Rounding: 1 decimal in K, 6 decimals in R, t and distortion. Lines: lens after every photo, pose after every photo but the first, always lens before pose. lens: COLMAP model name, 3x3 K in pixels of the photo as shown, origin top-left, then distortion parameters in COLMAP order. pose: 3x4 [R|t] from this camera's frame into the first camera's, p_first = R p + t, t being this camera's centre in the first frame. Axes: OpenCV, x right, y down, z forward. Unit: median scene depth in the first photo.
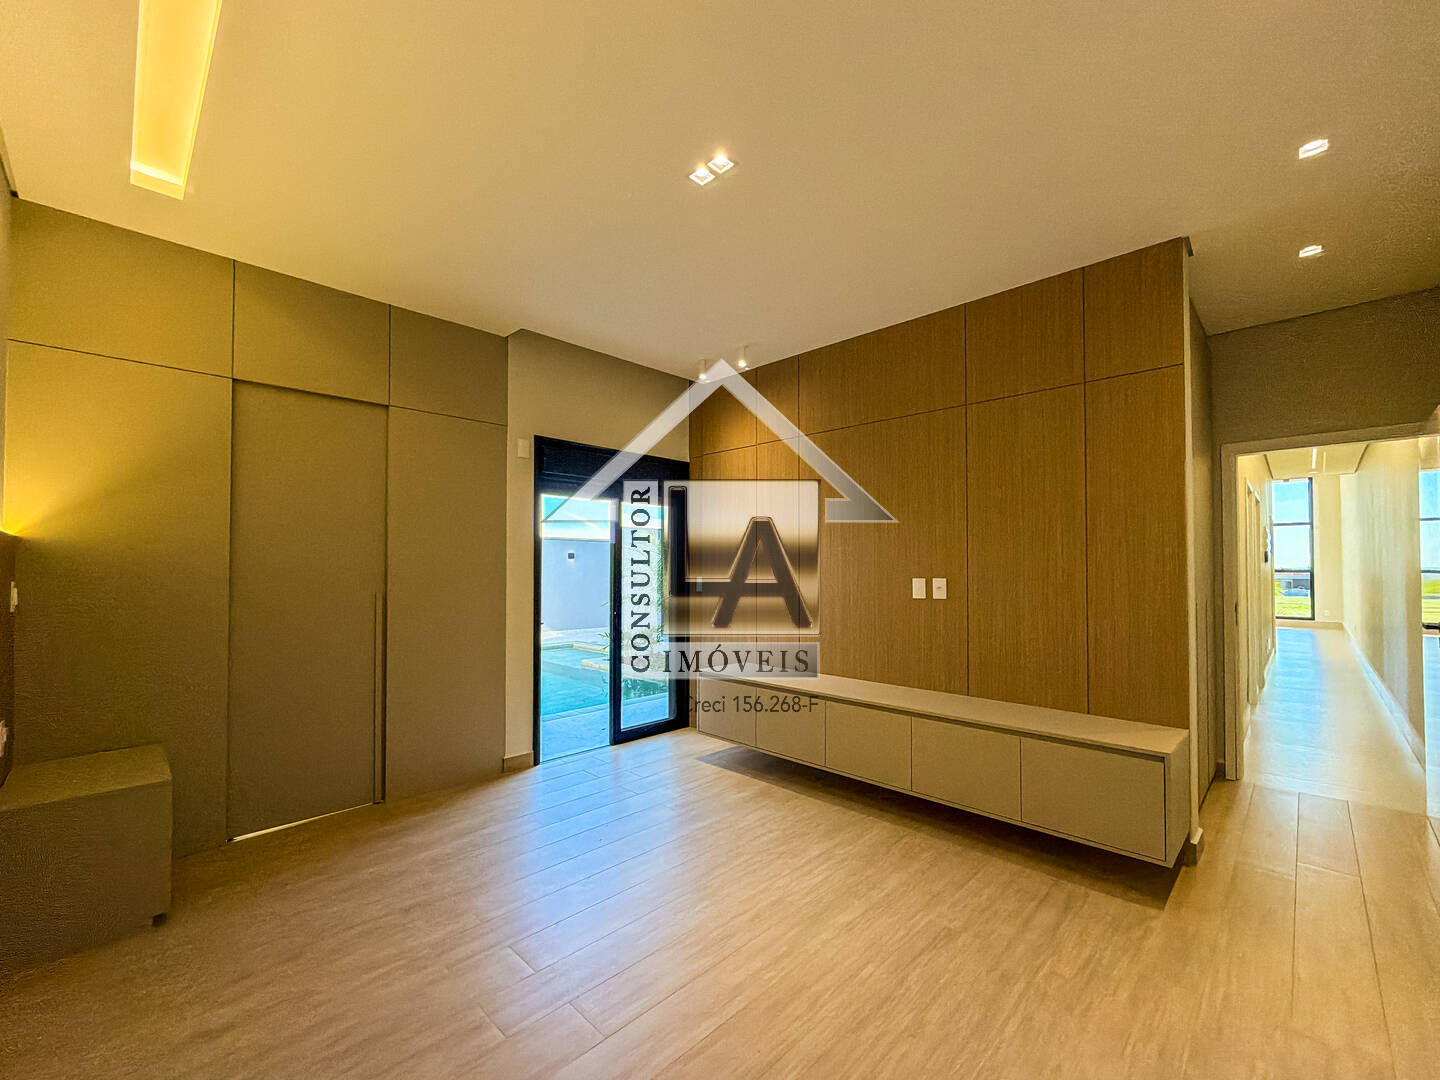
lens RADIAL K [[597.7, 0, 726.1], [0, 597.7, 558.0], [0, 0, 1]] dist [0.000083, 0.000057]
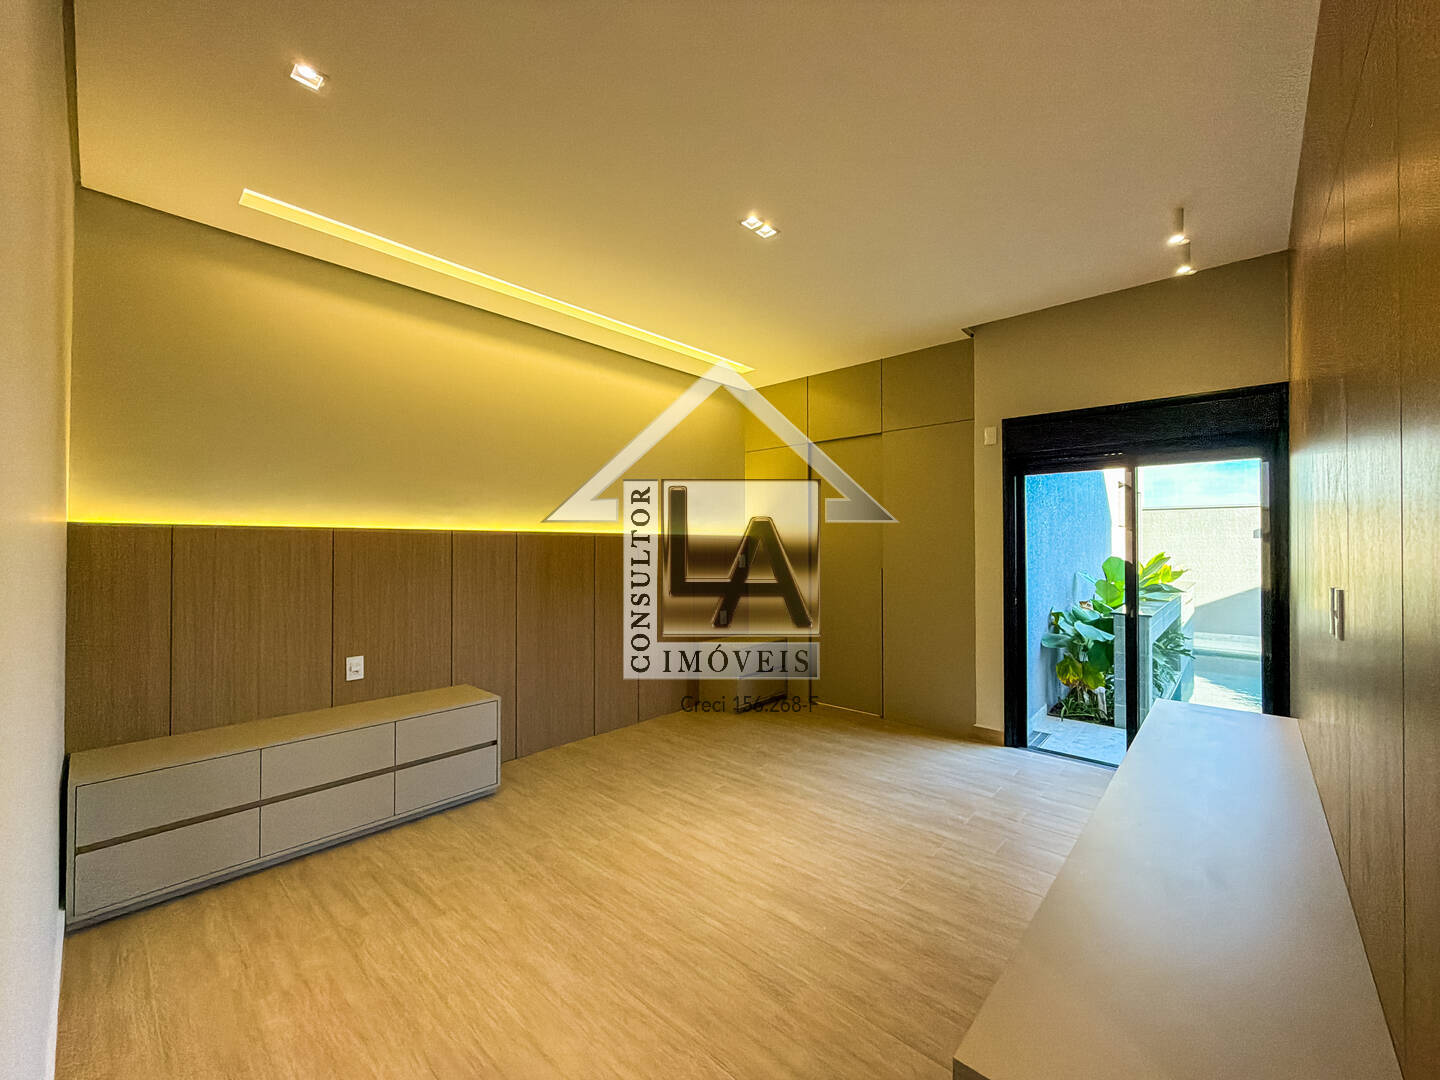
lens RADIAL K [[584.5, 0, 721.0], [0, 584.5, 540.9], [0, 0, 1]] dist [-0.000214, 0.000094]
pose [[0.025156, -0.004697, -0.999672, 1.068940], [0.020858, 0.999774, -0.004173, -0.009139], [0.999466, -0.020746, 0.025248, 0.809955]]
